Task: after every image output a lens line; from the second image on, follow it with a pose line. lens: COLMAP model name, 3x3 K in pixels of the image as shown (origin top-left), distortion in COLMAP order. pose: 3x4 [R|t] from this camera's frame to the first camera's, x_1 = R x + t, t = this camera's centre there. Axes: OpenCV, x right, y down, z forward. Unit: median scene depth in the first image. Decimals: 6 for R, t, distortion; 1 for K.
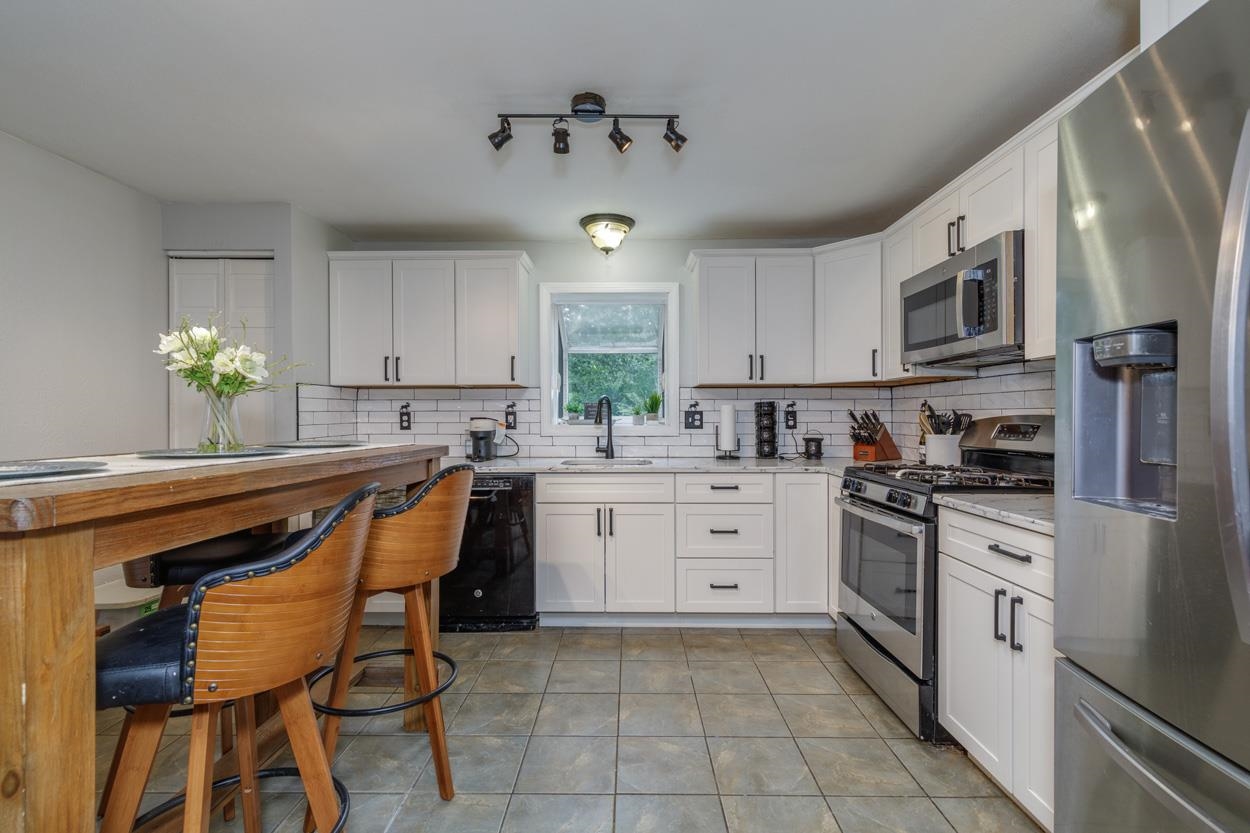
lens RADIAL K [[573.9, 0, 645.7], [0, 573.9, 416.3], [0, 0, 1]] dist [-0.000511, -0.000481]
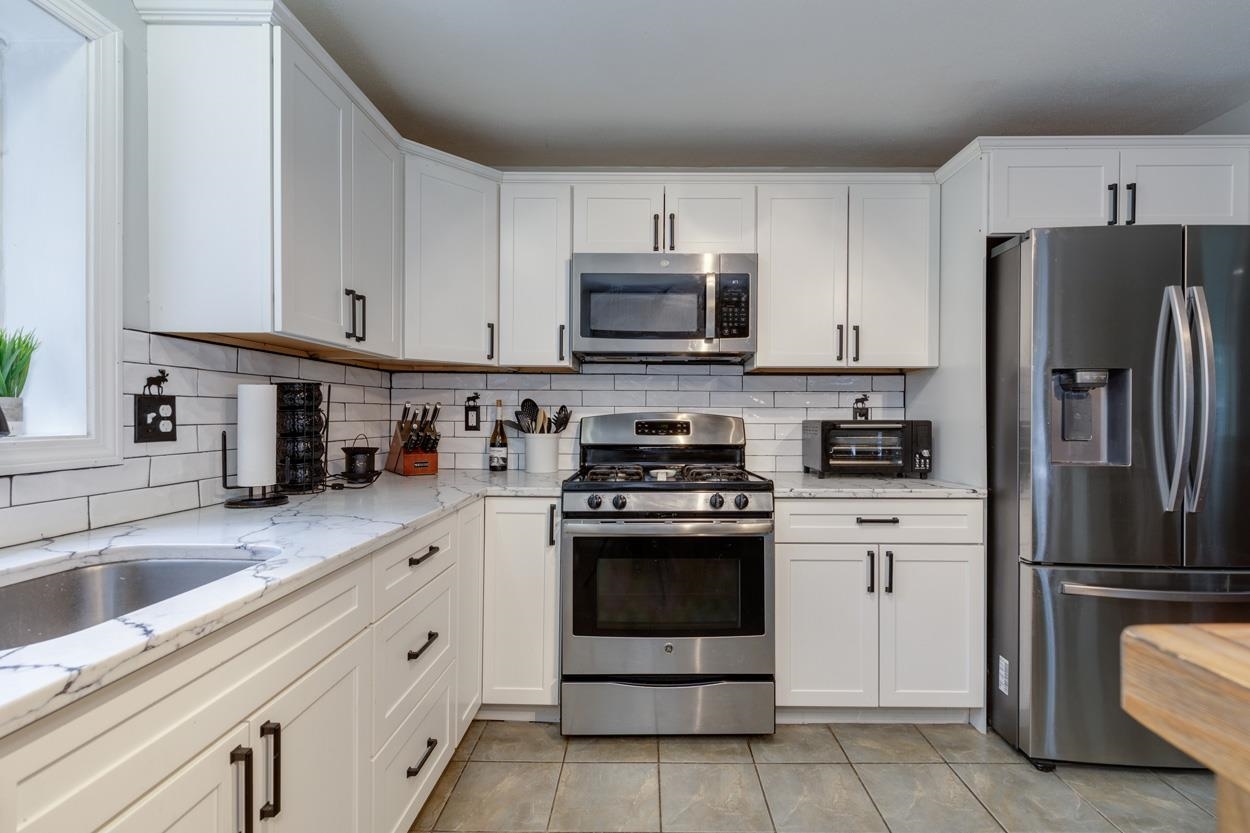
lens RADIAL K [[567.7, 0, 629.4], [0, 567.7, 422.1], [0, 0, 1]] dist [0.020556, -0.000051]
pose [[0.036342, -0.009684, 0.999292, -0.339266], [-0.002840, 0.999948, 0.009793, 0.004724], [-0.999335, -0.003194, 0.036313, 0.789271]]
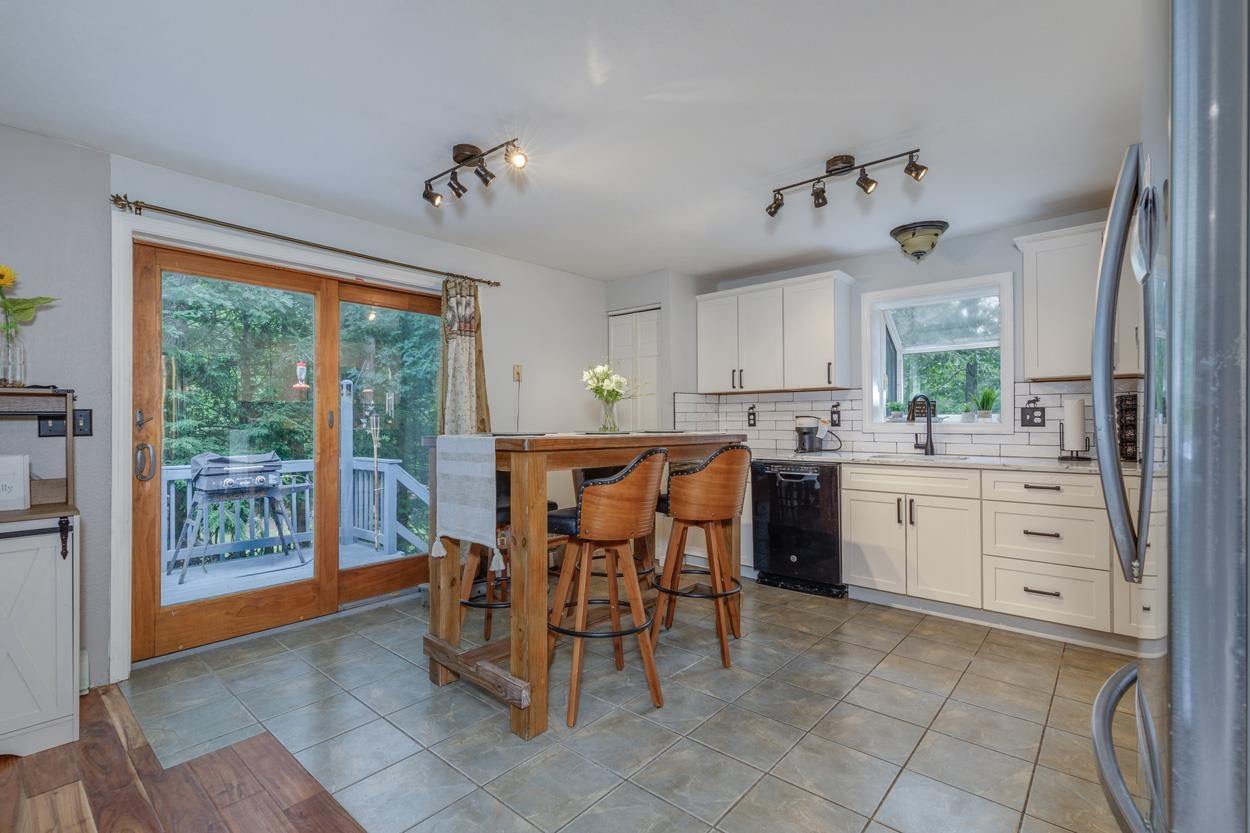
lens RADIAL K [[584.3, 0, 604.7], [0, 584.3, 415.2], [0, 0, 1]] dist [0.001935, -0.000464]
pose [[0.734116, -0.008819, -0.678967, 0.255701], [0.003257, 0.999950, -0.009467, 0.011855], [0.679016, 0.004738, 0.734108, -0.189017]]
